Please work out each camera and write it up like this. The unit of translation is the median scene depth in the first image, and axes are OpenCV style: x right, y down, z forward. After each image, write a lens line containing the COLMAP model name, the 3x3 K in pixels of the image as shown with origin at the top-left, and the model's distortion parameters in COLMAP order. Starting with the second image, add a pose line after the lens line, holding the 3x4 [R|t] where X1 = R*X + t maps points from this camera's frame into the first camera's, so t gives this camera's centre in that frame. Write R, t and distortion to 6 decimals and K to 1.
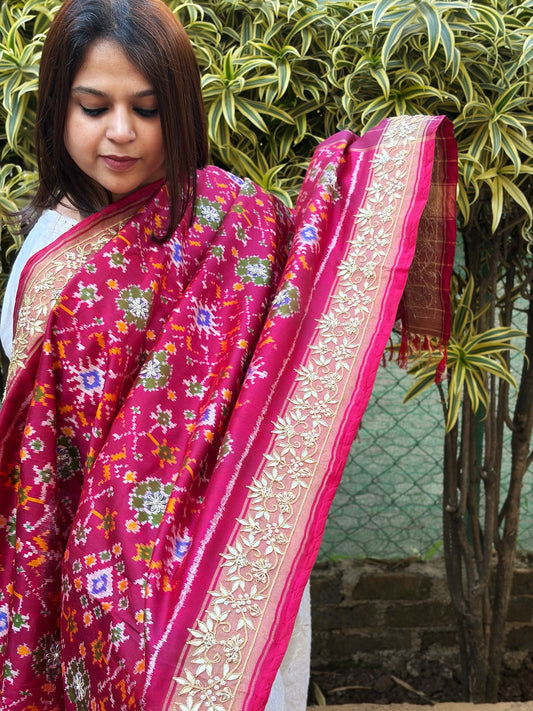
lens RADIAL K [[1104.9, 0, 266.5], [0, 1104.9, 355.5], [0, 0, 1]] dist [0.257643, -1.002424]
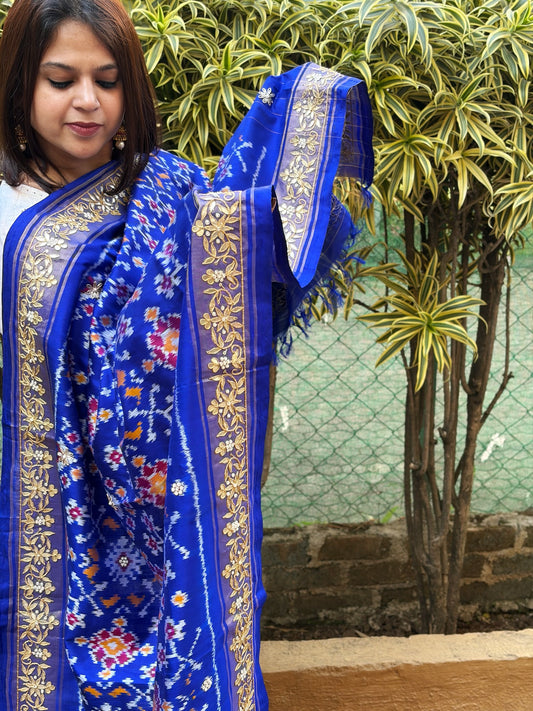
lens RADIAL K [[1104.9, 0, 266.5], [0, 1104.9, 355.5], [0, 0, 1]] dist [0.257643, -1.002424]
pose [[0.996807, -0.013827, 0.078644, -0.064748], [0.014864, 0.999810, -0.012617, 0.039668], [-0.078454, 0.013745, 0.996823, -0.083318]]
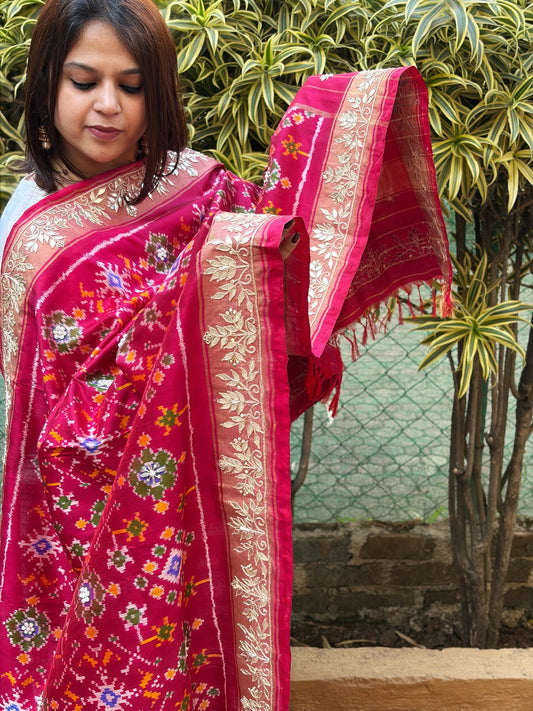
lens RADIAL K [[1104.9, 0, 266.5], [0, 1104.9, 355.5], [0, 0, 1]] dist [0.257643, -1.002424]
pose [[0.999776, 0.017313, 0.012172, -0.033007], [-0.017509, 0.999716, 0.016169, 0.012205], [-0.011889, -0.016378, 0.999795, -0.063115]]
